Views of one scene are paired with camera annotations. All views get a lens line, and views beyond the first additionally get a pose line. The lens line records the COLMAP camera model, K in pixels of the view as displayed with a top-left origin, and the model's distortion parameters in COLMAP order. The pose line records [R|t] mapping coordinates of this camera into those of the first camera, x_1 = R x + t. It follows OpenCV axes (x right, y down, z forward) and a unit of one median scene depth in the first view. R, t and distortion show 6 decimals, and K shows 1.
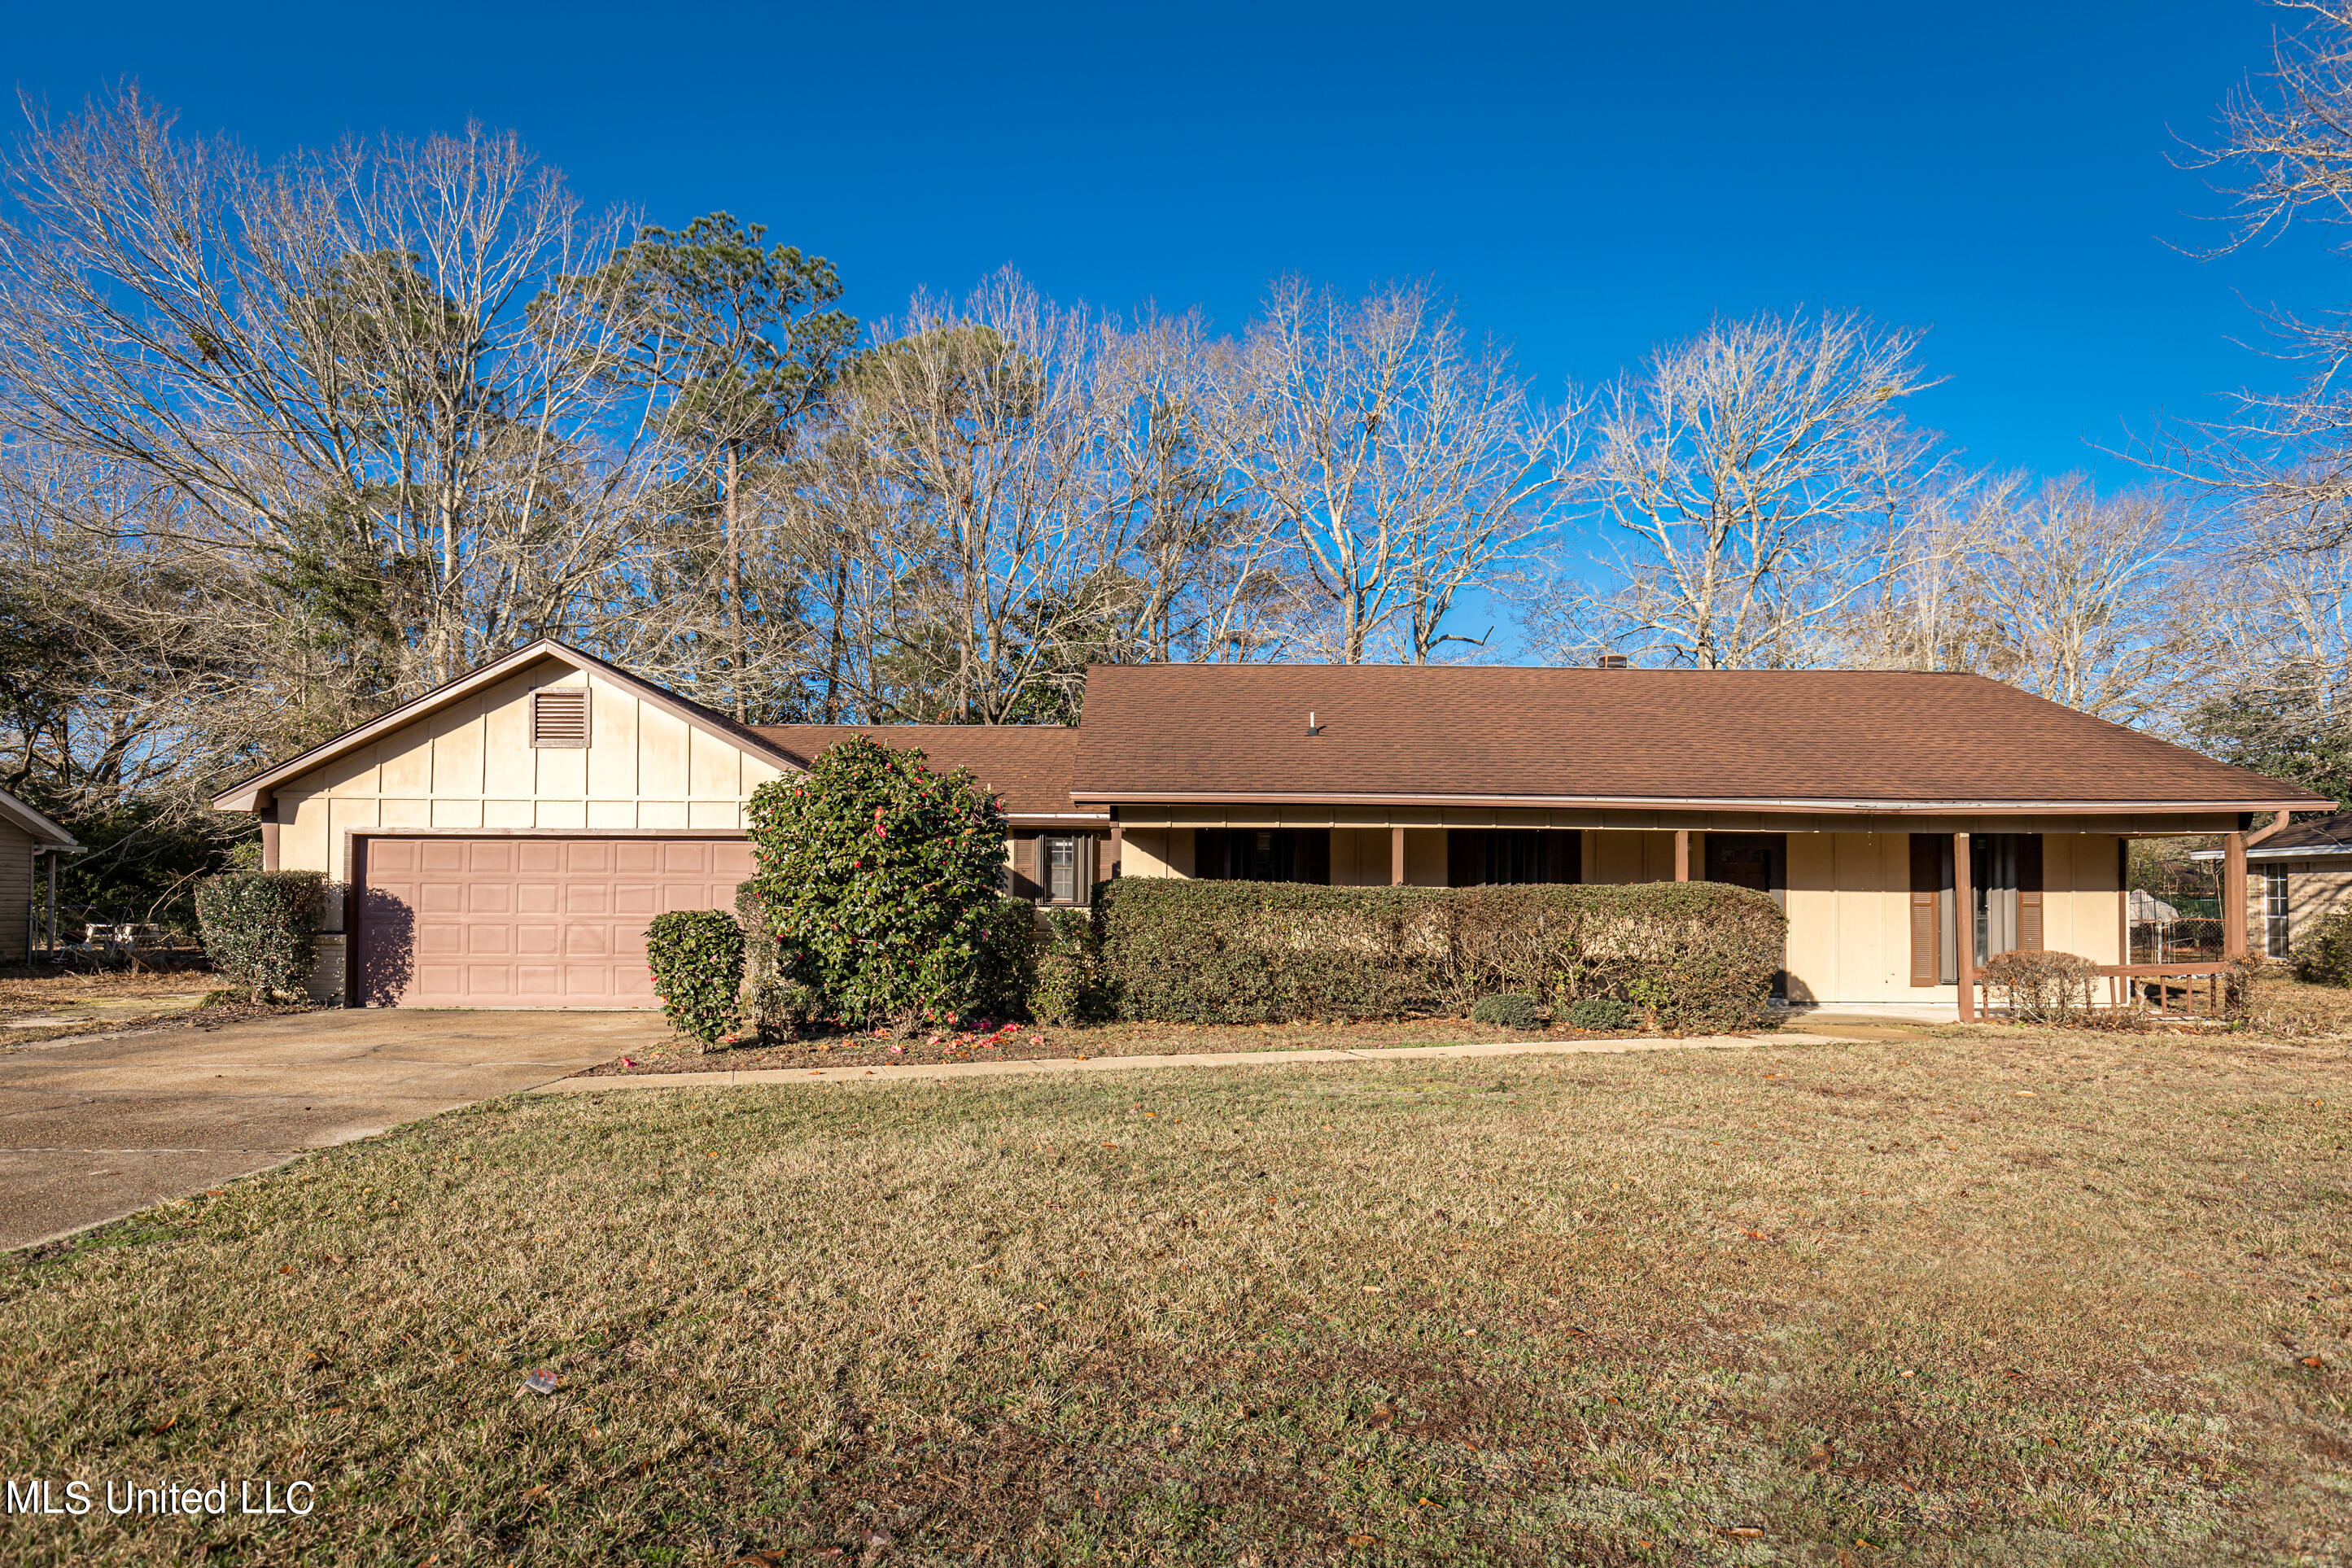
lens RADIAL K [[1338.6, 0, 1176.0], [0, 1338.6, 784.0], [0, 0, 1]] dist [0.000709, -0.000846]
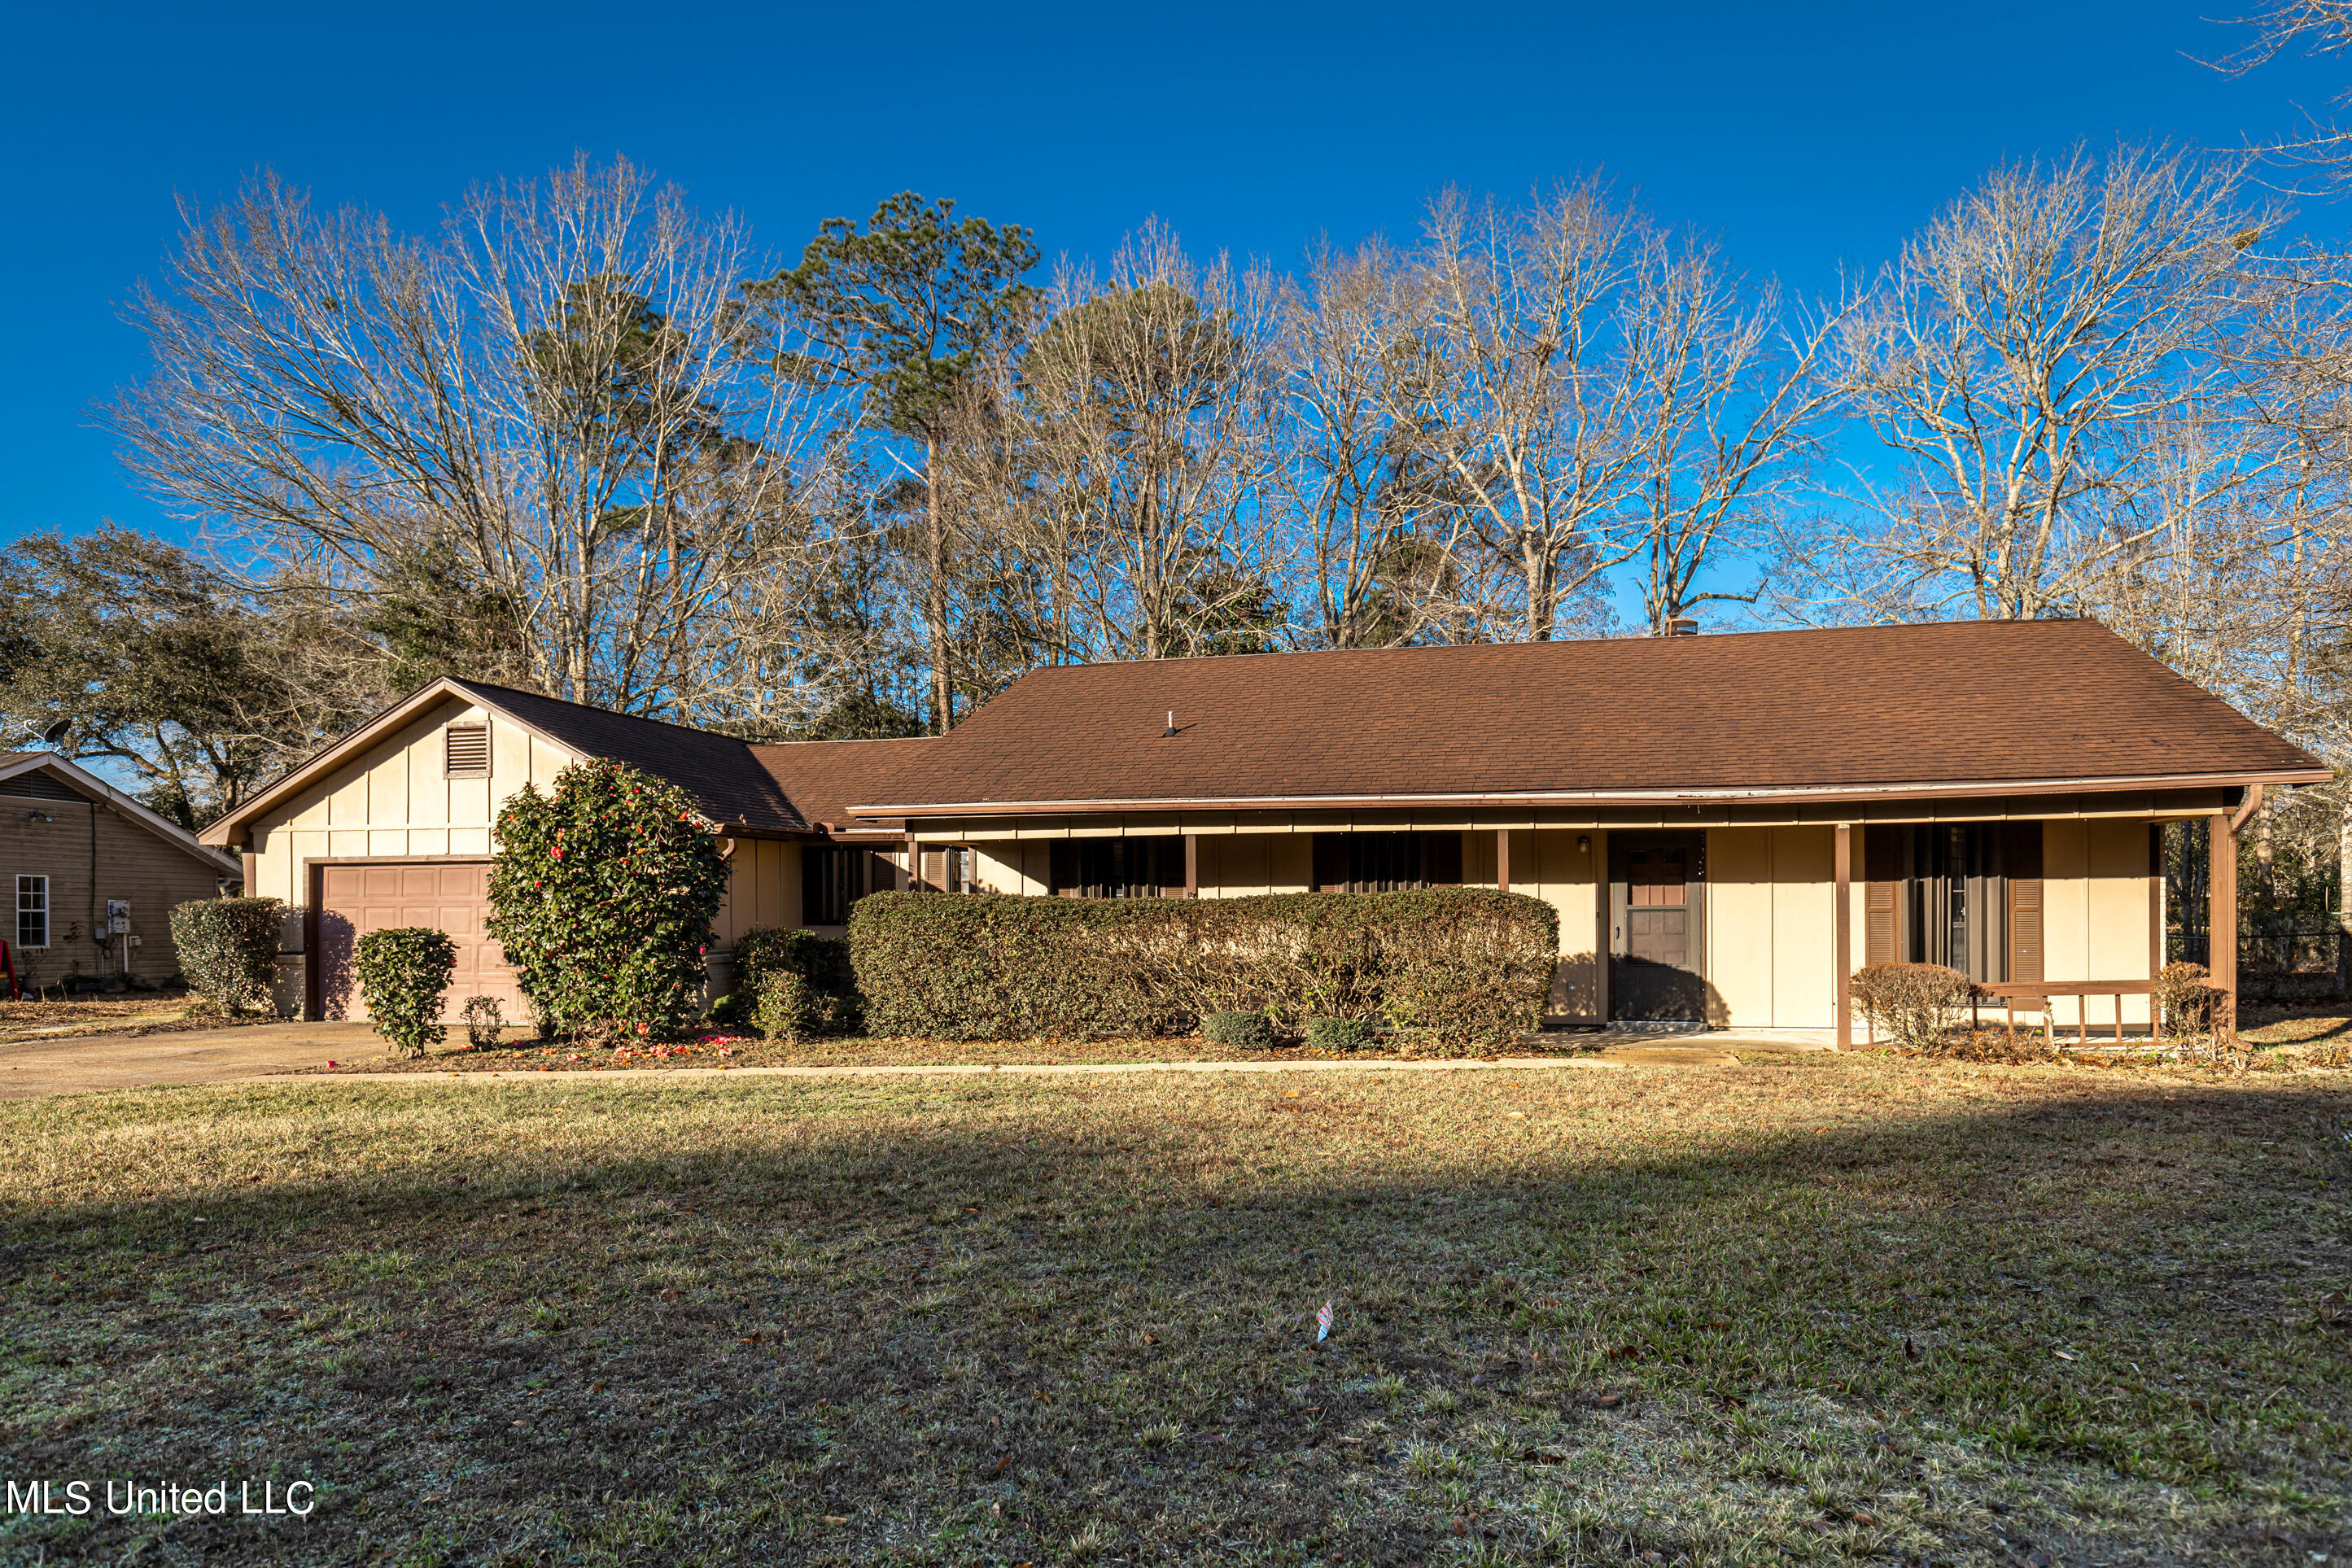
lens RADIAL K [[1510.6, 0, 1176.0], [0, 1510.6, 784.0], [0, 0, 1]] dist [-0.004227, 0.001301]
pose [[0.970107, -0.038211, -0.239649, 0.360376], [0.040230, 0.999184, 0.003538, -0.002918], [0.239318, -0.013073, 0.970853, -0.029061]]
